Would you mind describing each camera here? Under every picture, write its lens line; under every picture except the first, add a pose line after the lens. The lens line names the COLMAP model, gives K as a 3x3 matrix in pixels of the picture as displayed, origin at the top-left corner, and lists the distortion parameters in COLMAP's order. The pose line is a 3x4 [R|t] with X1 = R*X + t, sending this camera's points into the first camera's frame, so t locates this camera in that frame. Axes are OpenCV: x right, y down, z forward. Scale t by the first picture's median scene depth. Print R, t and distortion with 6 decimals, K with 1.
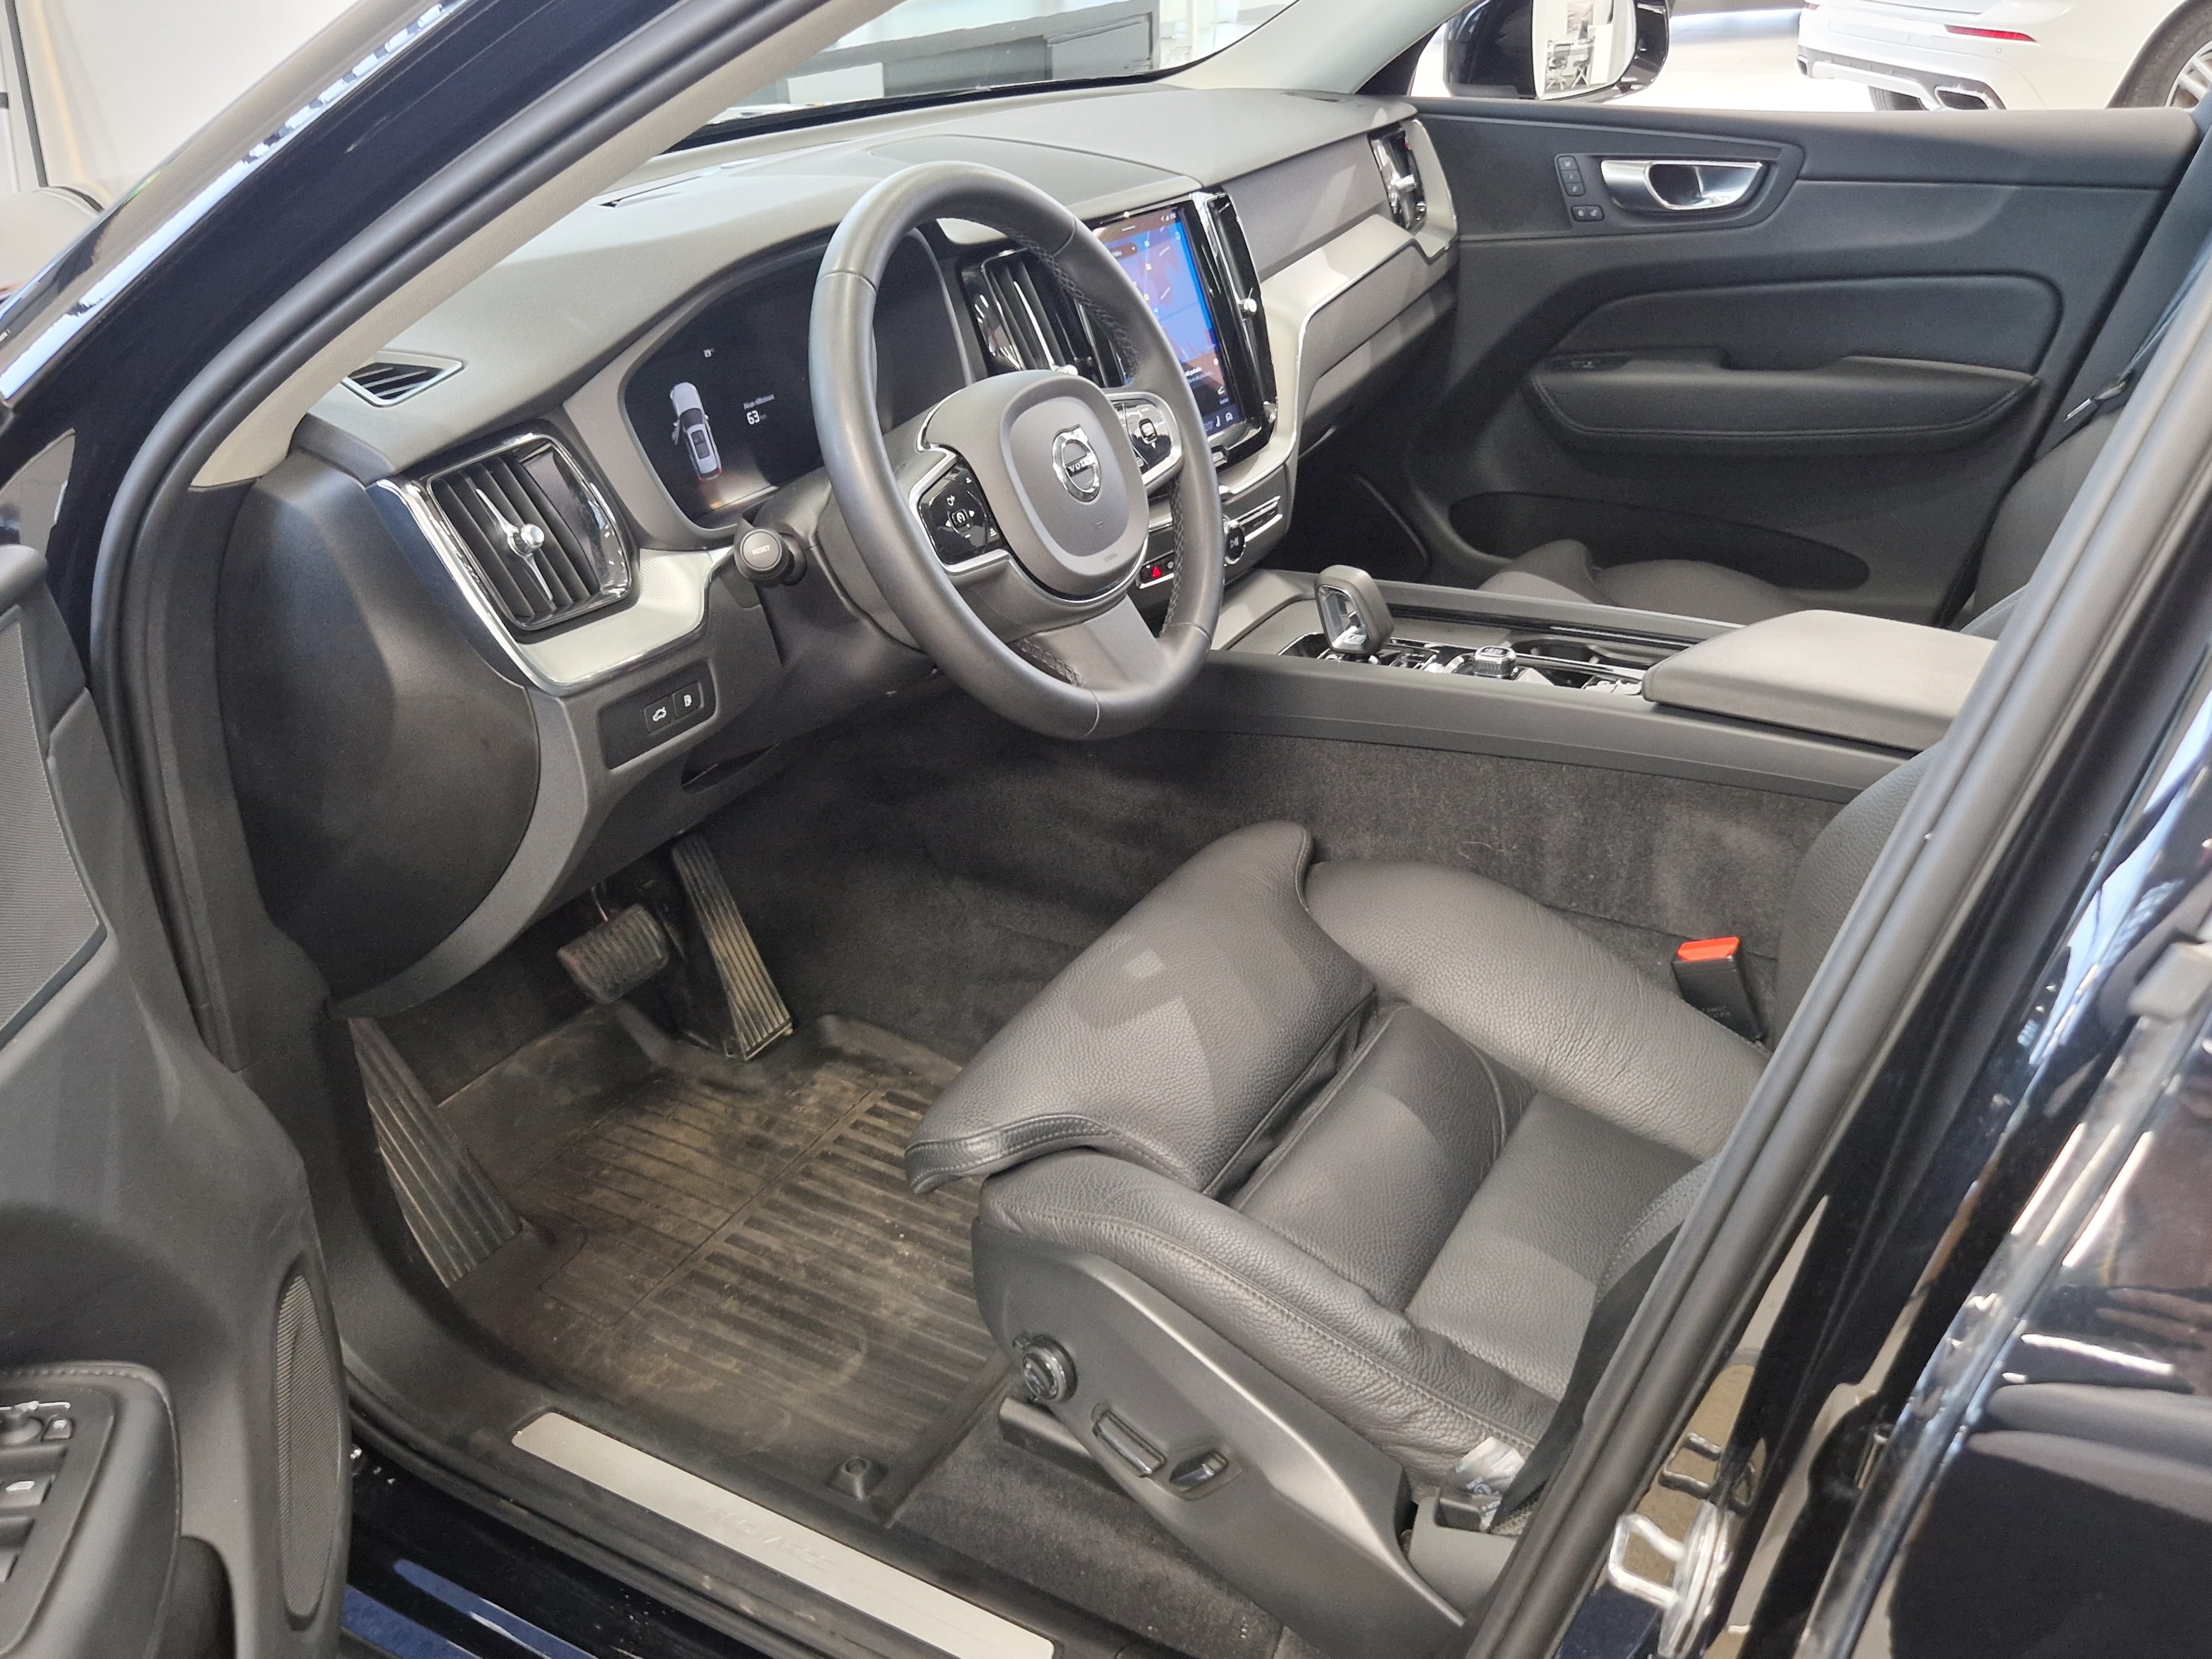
lens RADIAL K [[1913.5, 0, 1106.0], [0, 1913.5, 829.5], [0, 0, 1]] dist [0.053516, -0.025577]
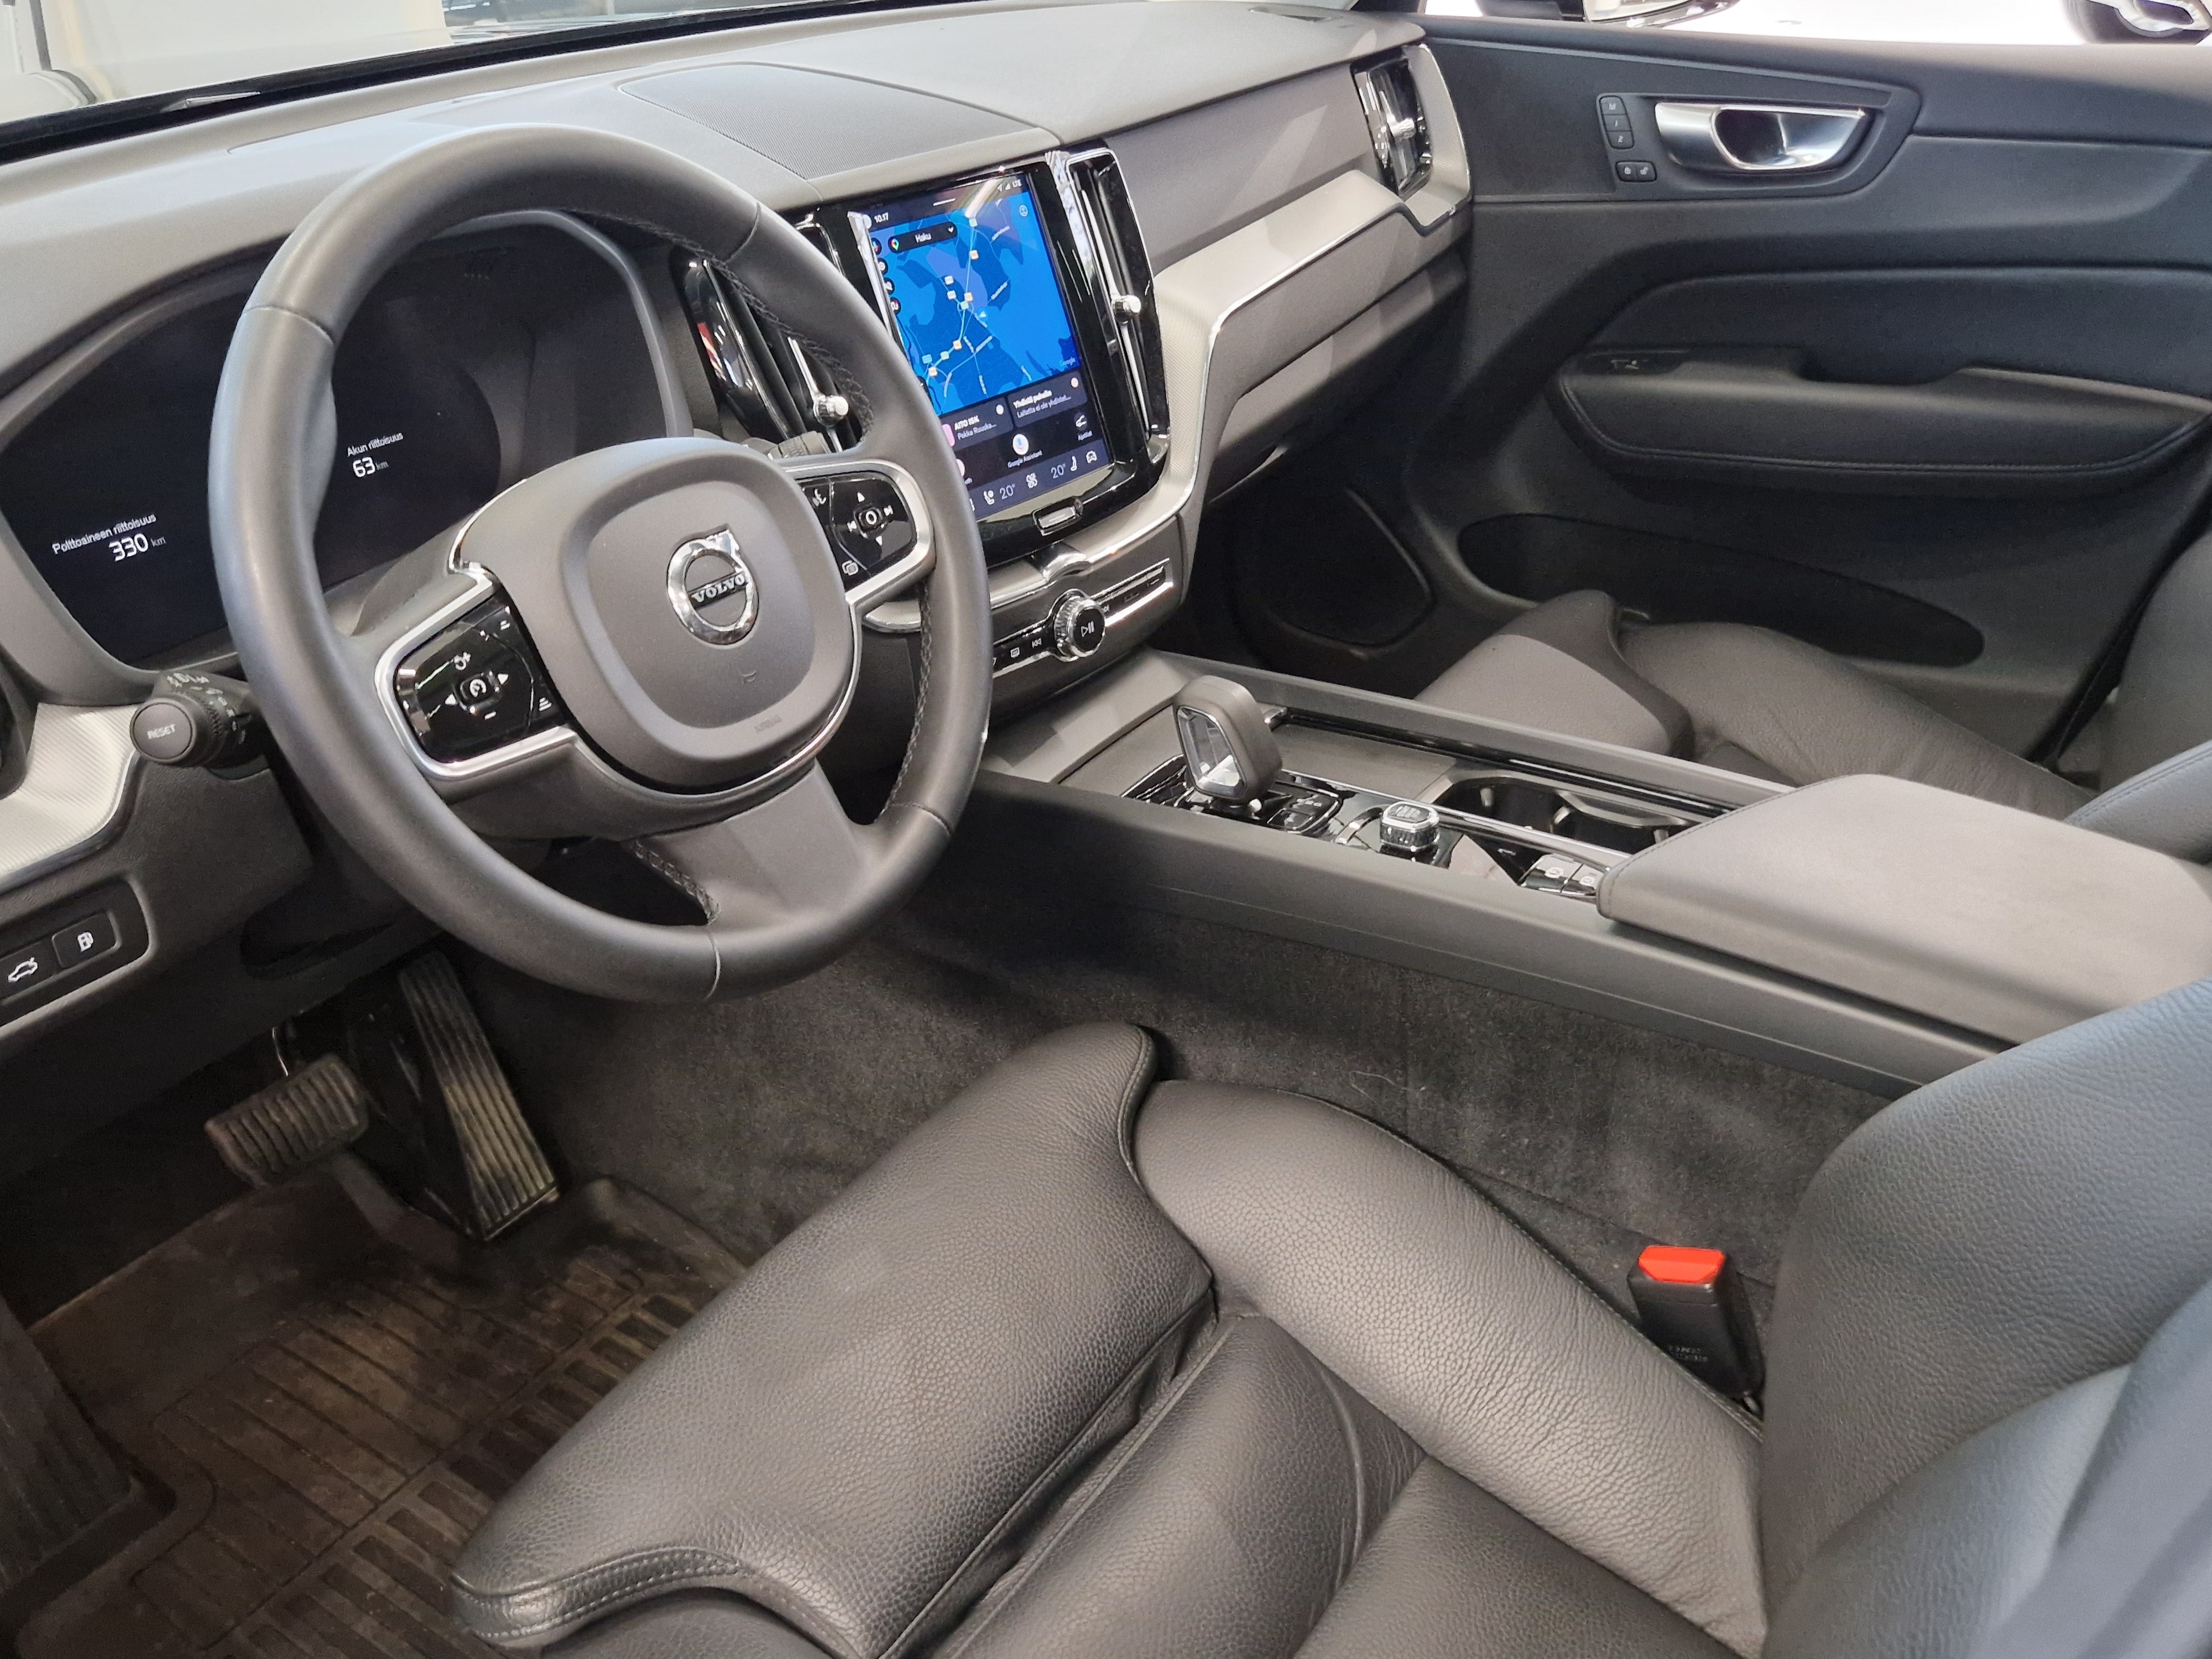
lens RADIAL K [[1913.5, 0, 1106.0], [0, 1913.5, 829.5], [0, 0, 1]] dist [0.053516, -0.025577]
pose [[0.997116, 0.039744, -0.064660, 0.120429], [-0.036750, 0.998225, 0.046861, -0.102891], [0.066408, -0.044349, 0.996806, 0.245004]]
